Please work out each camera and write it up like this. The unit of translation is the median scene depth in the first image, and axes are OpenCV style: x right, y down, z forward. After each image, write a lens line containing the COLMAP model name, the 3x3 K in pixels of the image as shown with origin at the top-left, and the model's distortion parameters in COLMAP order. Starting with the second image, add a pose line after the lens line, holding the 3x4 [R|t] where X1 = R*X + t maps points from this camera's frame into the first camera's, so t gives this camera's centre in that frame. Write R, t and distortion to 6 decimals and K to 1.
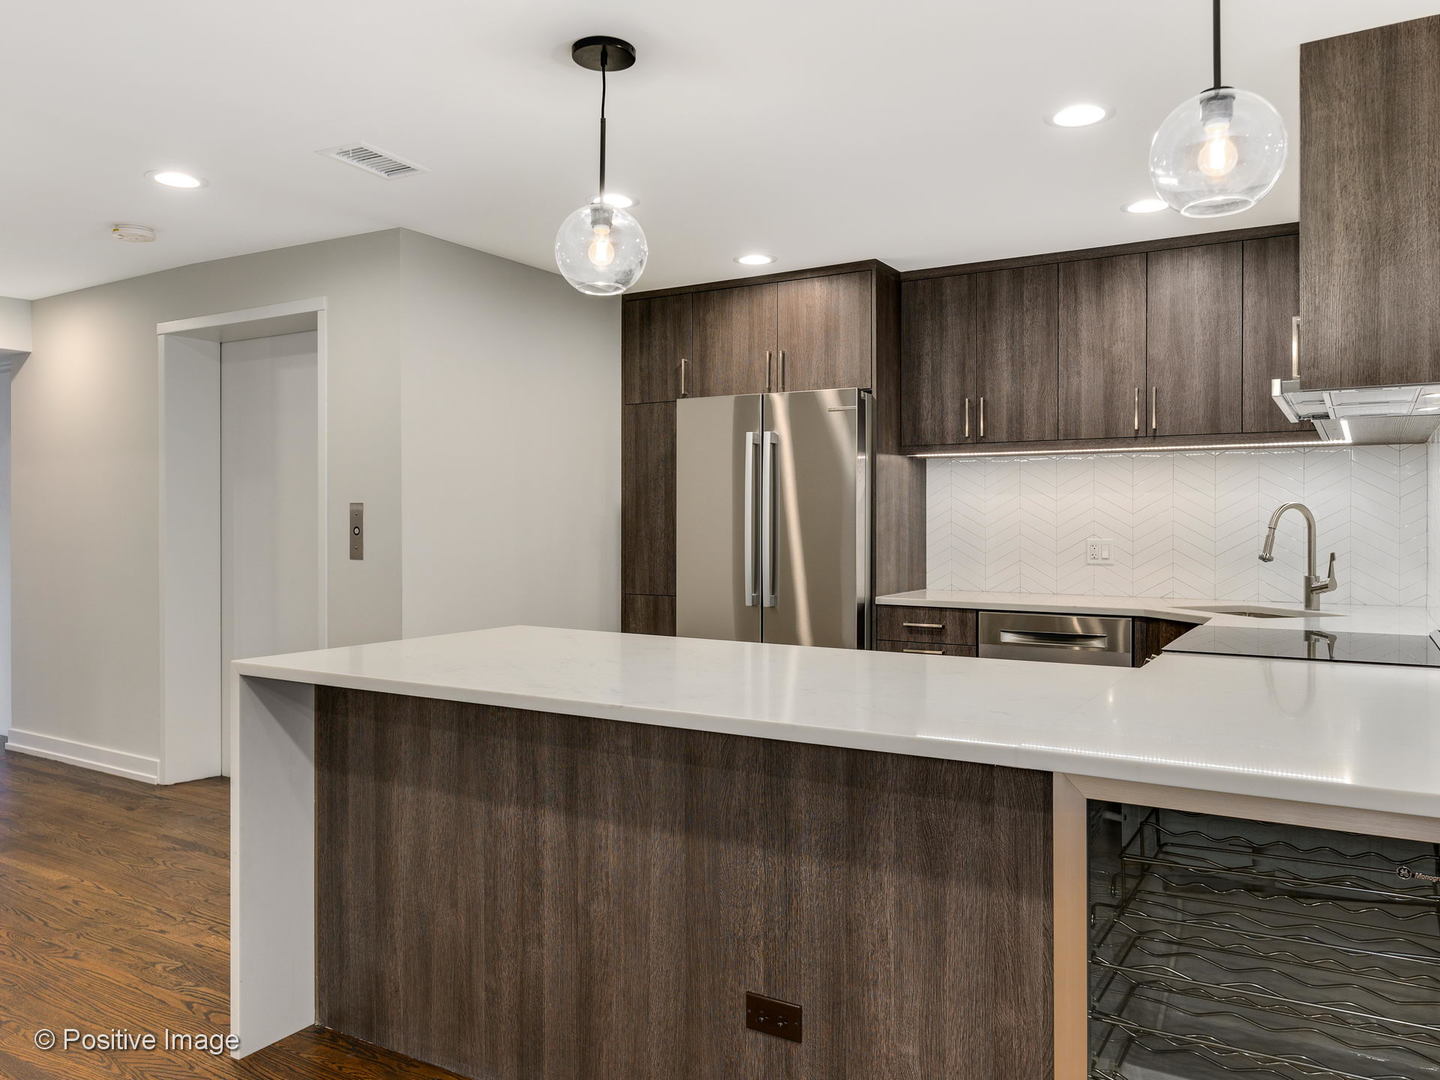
lens RADIAL K [[1051.6, 0, 719.3], [0, 1051.6, 517.9], [0, 0, 1]] dist [0.003244, 0.002160]
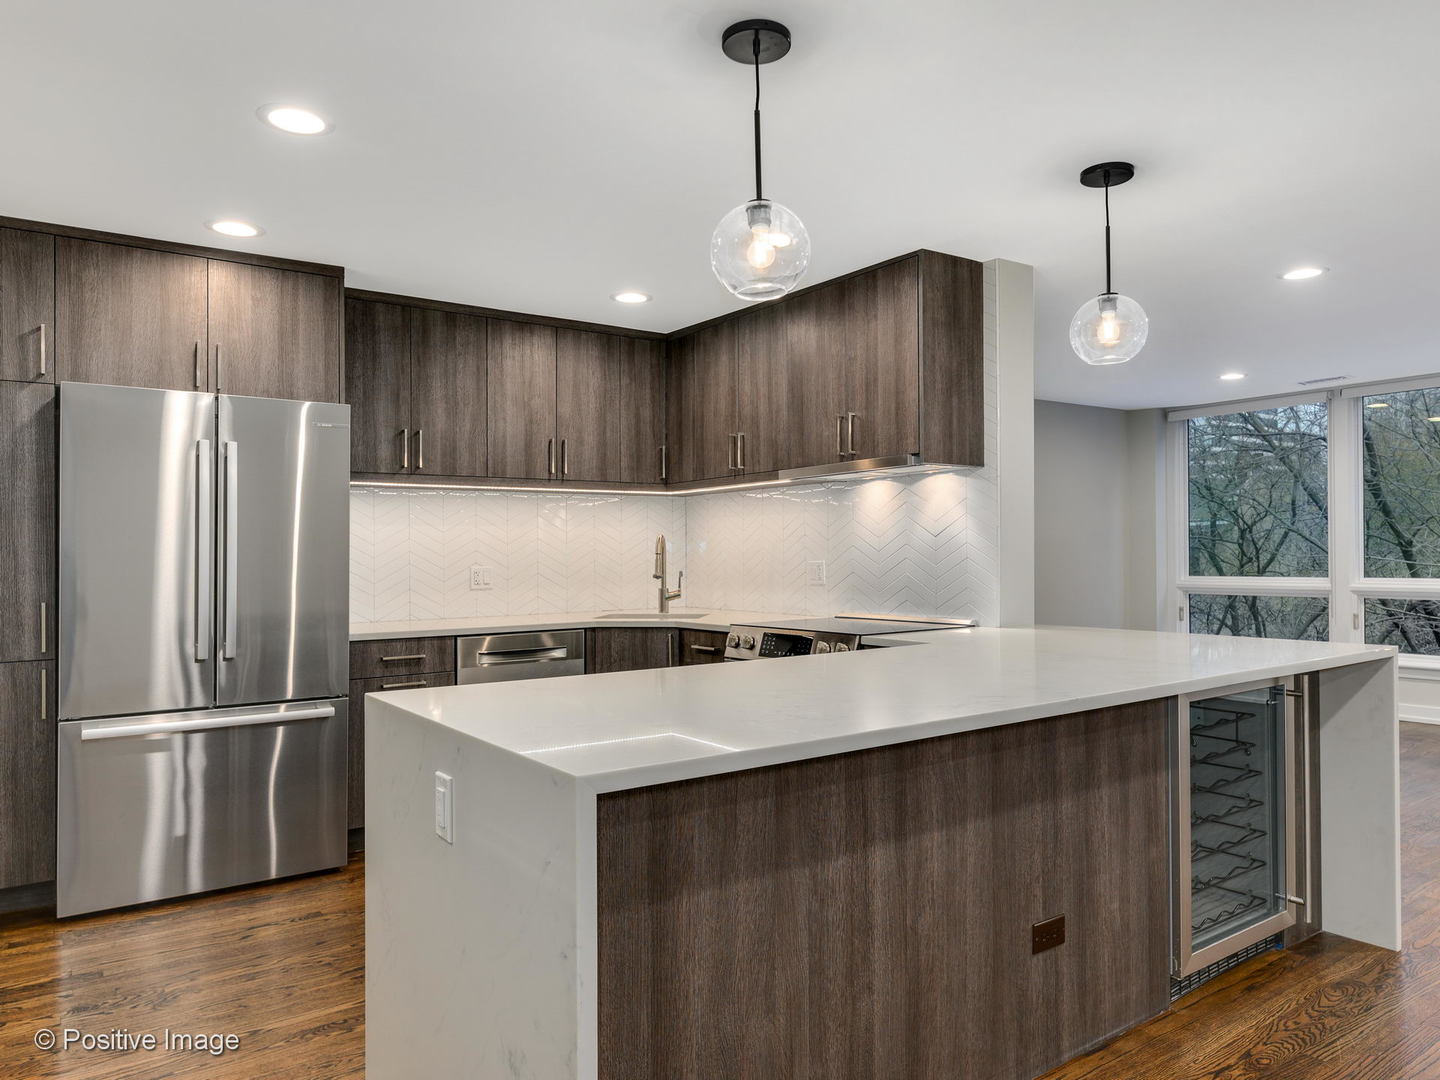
lens RADIAL K [[938.0, 0, 720.0], [0, 938.0, 540.0], [0, 0, 1]] dist [-0.000954, -0.000549]
pose [[0.418101, 0.007120, 0.908373, -0.933907], [0.008296, 0.999898, -0.011656, 0.011346], [-0.908363, 0.012410, 0.417999, 0.728292]]
